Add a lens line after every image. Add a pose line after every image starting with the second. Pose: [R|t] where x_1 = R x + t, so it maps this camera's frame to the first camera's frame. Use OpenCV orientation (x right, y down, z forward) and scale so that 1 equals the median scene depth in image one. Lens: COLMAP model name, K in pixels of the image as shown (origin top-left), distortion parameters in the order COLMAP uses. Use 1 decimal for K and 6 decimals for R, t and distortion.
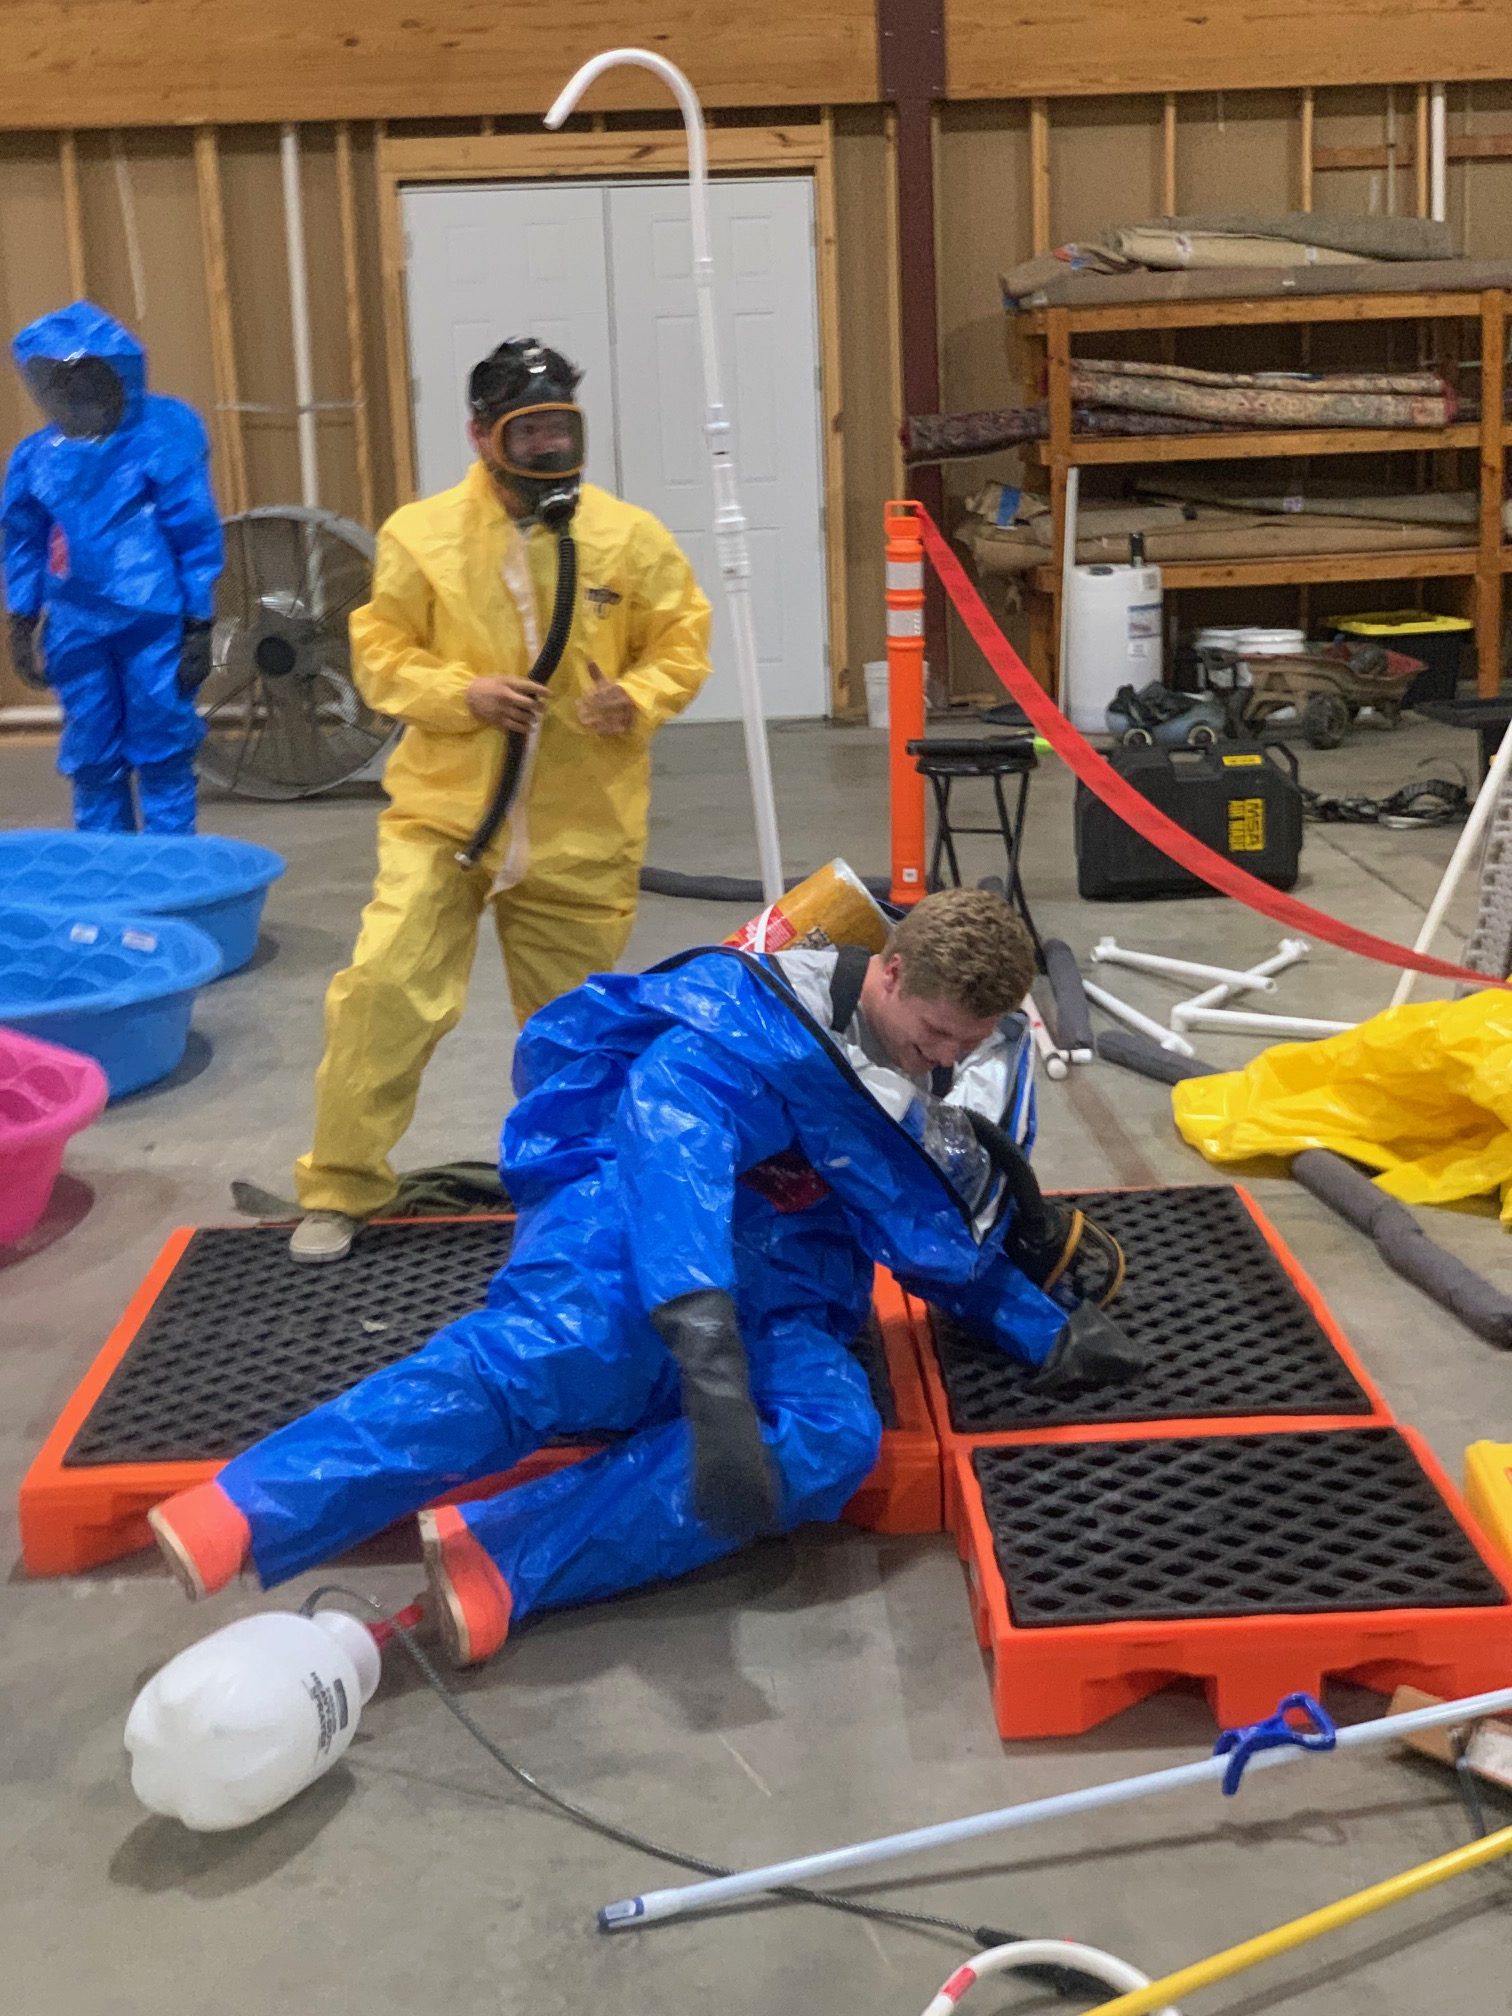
lens RADIAL K [[2919.6, 0, 772.4], [0, 2919.6, 996.7], [0, 0, 1]] dist [0.016991, 0.000000]
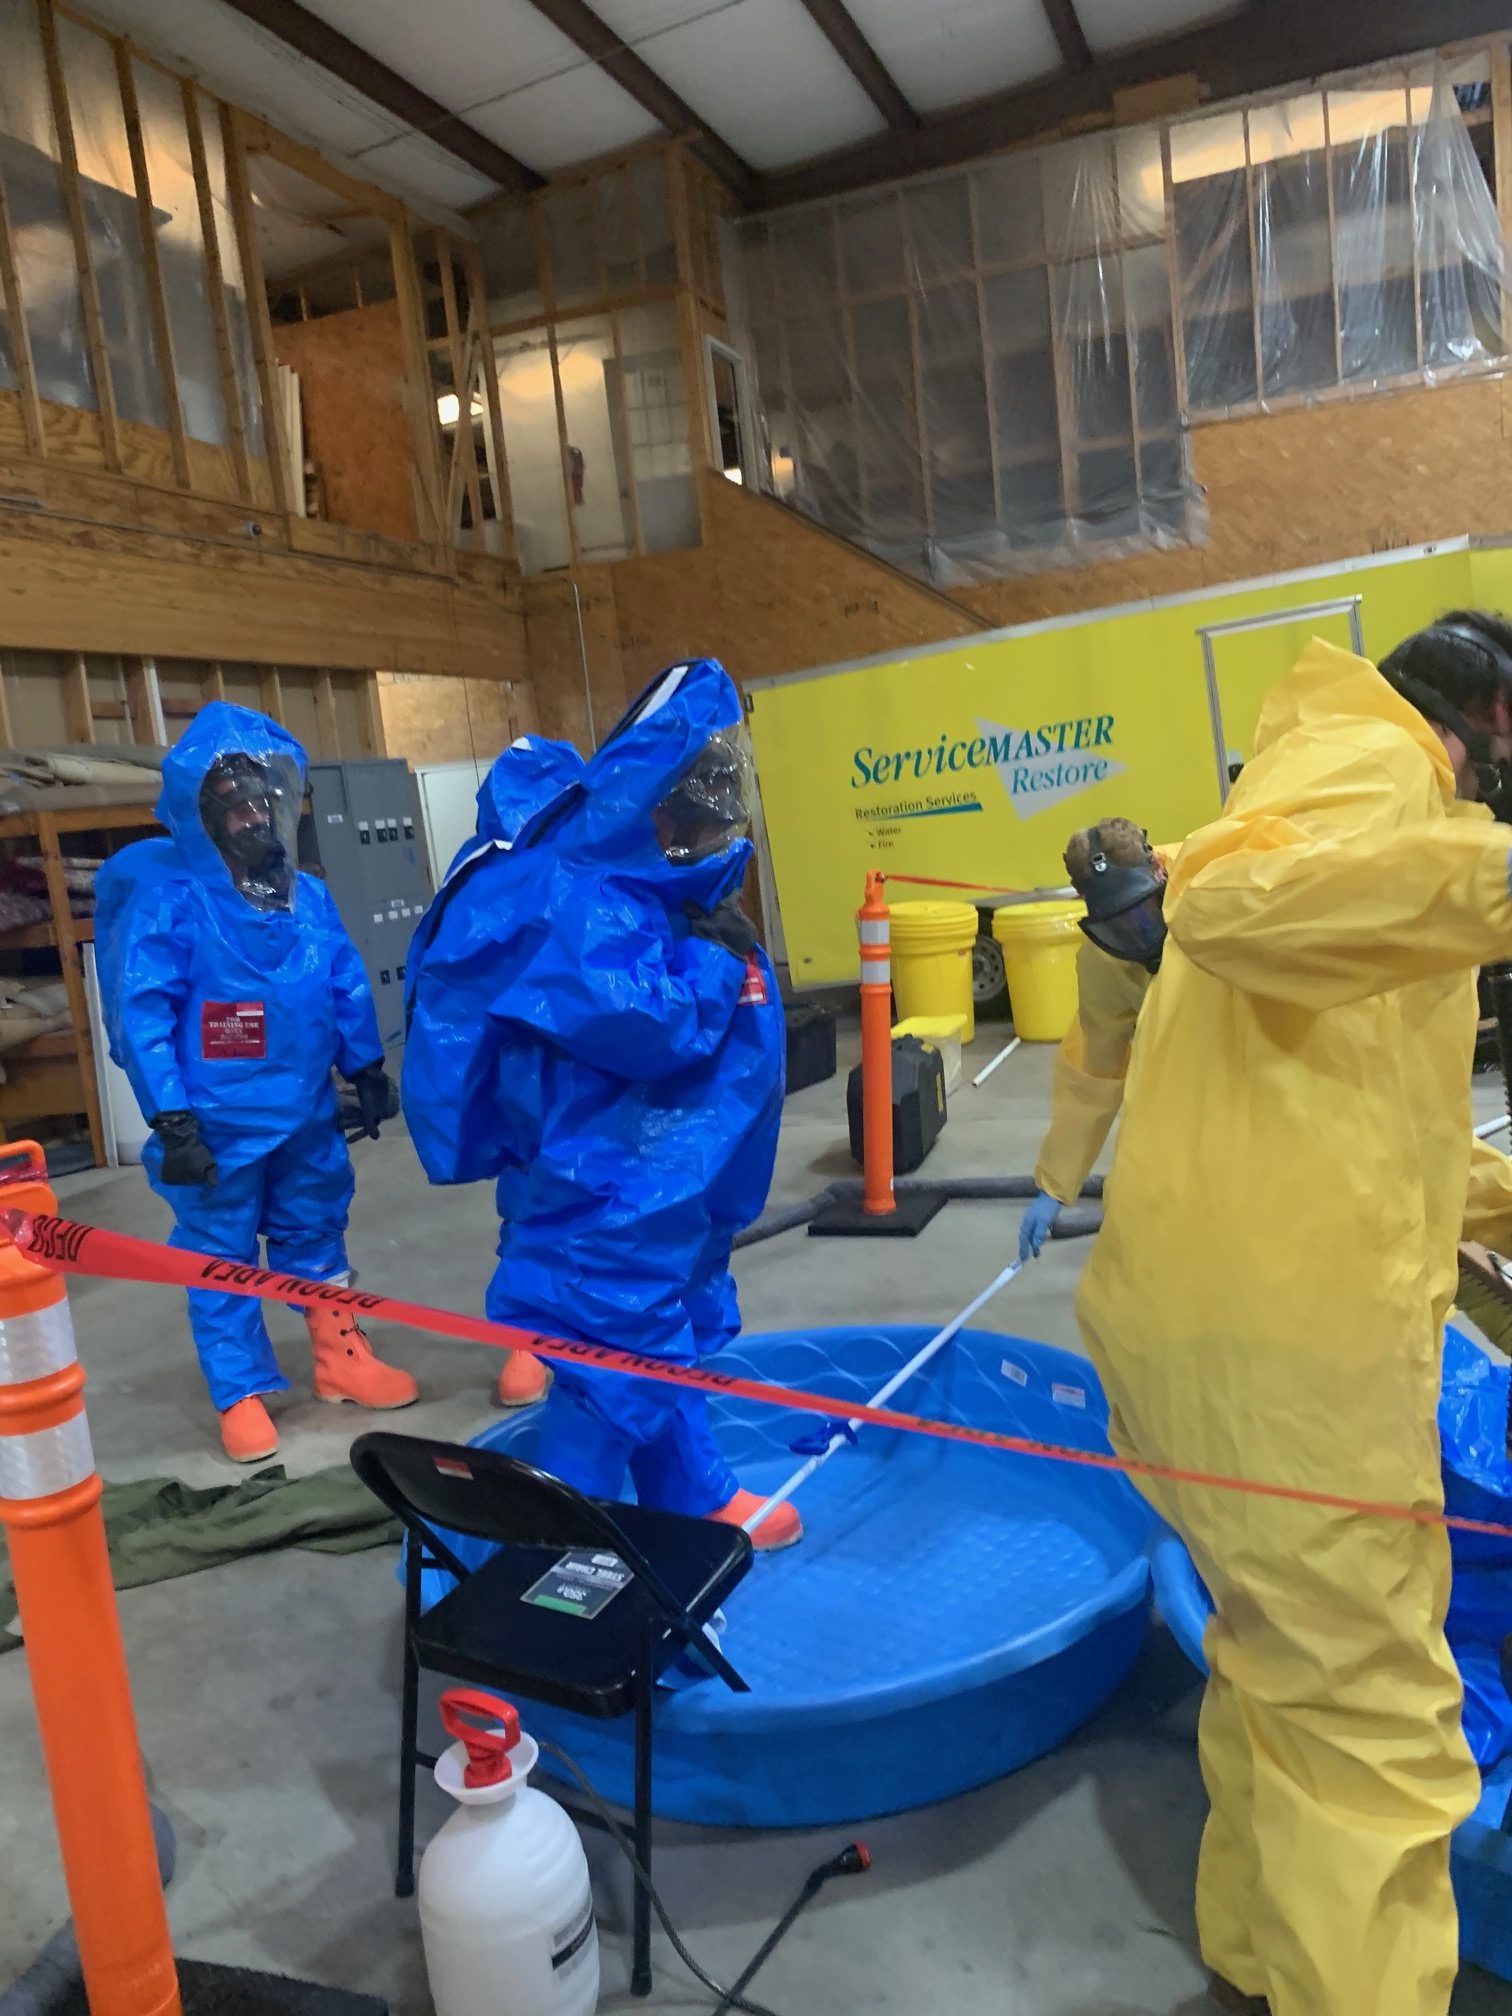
lens RADIAL K [[1533.9, 0, 758.0], [0, 1533.9, 1012.4], [0, 0, 1]] dist [0.008870, -0.009021]
pose [[0.383014, -0.132978, 0.914121, -0.355179], [0.283543, 0.958737, 0.020664, -0.089720], [-0.879149, 0.251278, 0.404915, 0.512909]]
